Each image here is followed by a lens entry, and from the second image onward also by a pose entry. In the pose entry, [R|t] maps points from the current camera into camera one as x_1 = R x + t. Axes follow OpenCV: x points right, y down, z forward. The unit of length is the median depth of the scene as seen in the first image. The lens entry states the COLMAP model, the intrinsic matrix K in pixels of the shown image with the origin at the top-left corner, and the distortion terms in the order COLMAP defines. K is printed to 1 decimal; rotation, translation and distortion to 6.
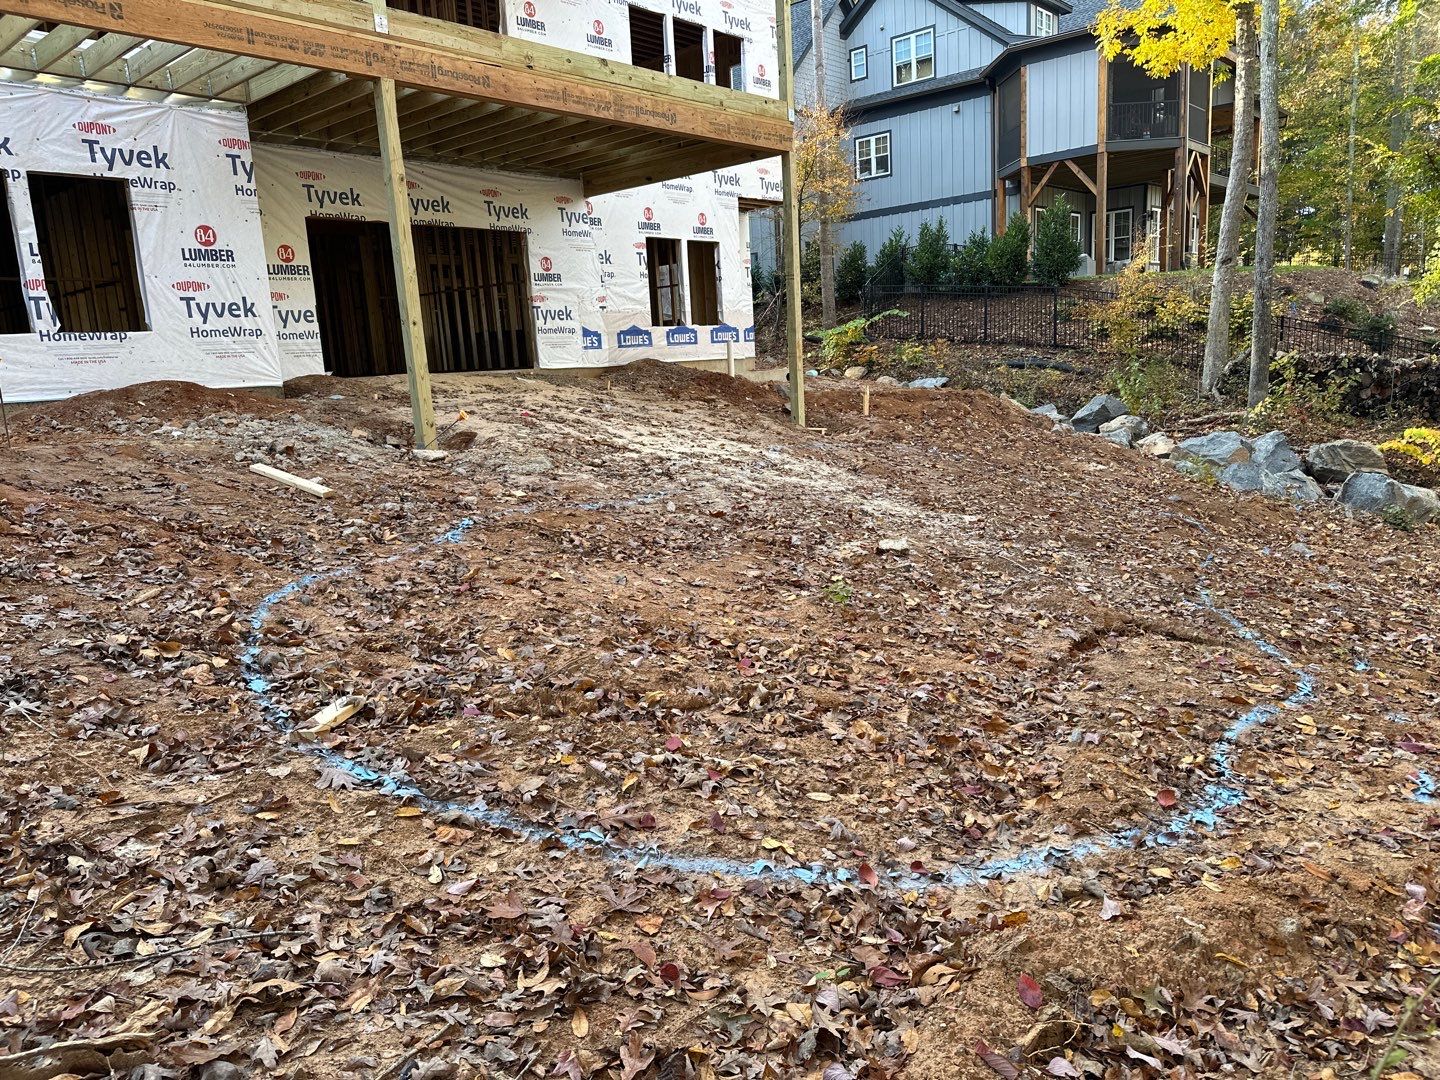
lens RADIAL K [[994.9, 0, 714.4], [0, 994.9, 546.1], [0, 0, 1]] dist [0.001576, -0.025394]
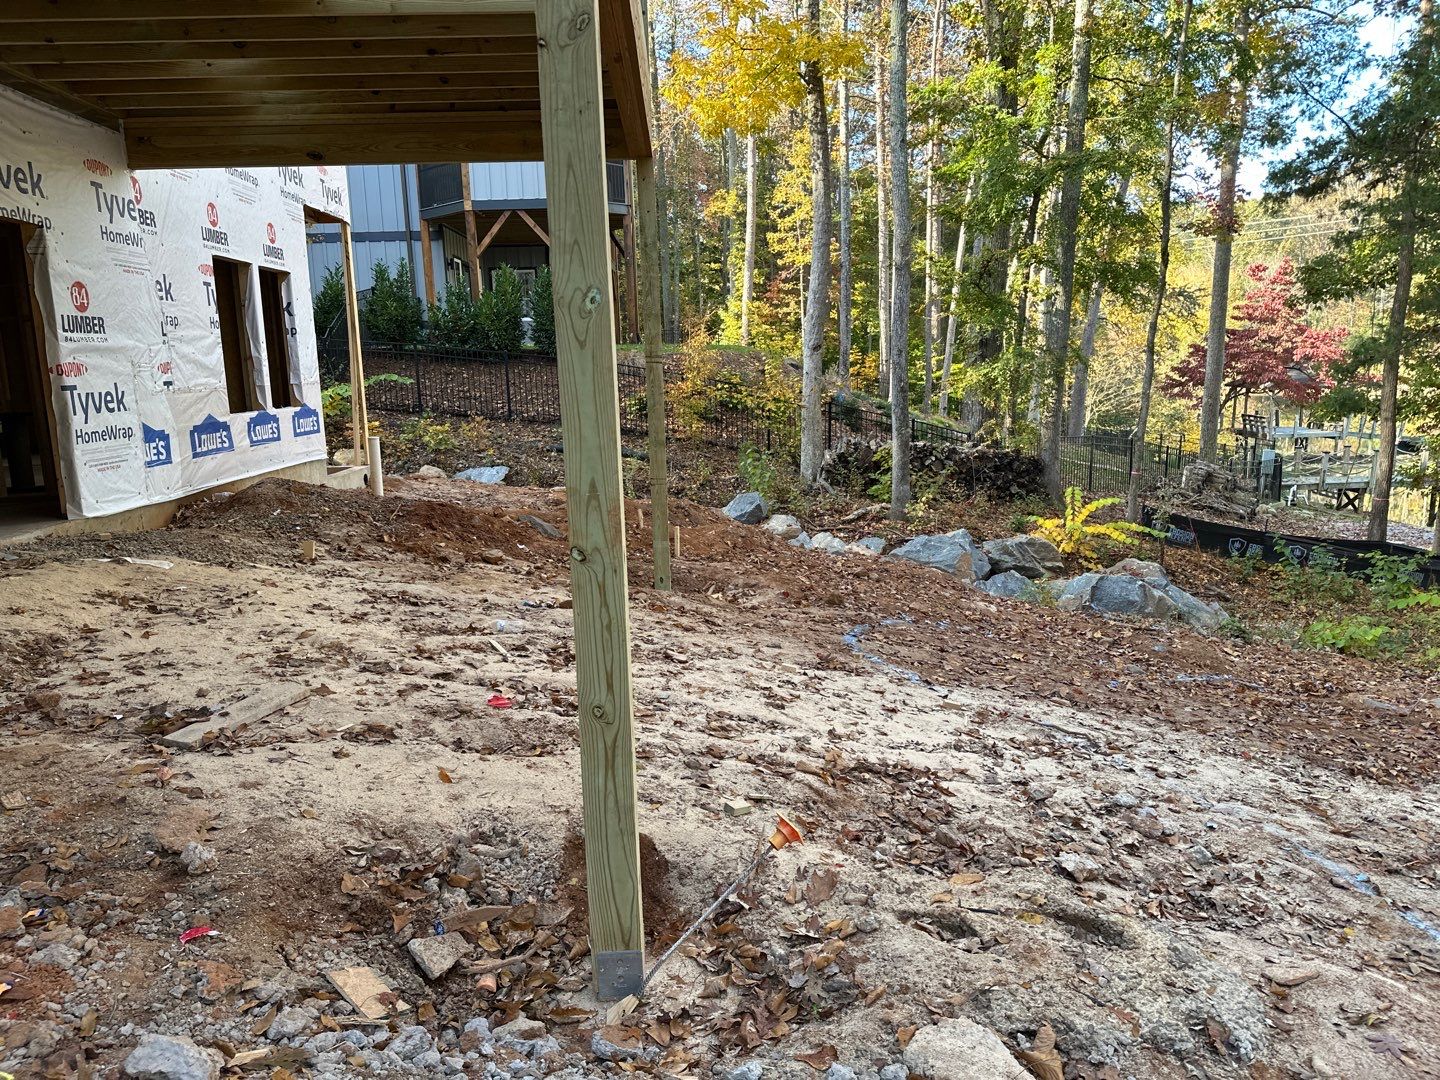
lens RADIAL K [[994.9, 0, 724.0], [0, 994.9, 537.2], [0, 0, 1]] dist [0.001576, -0.025394]
pose [[0.763969, -0.066067, 0.641862, -0.129467], [0.097597, 0.995131, -0.013735, -0.071236], [-0.637829, 0.073137, 0.766697, 0.242366]]
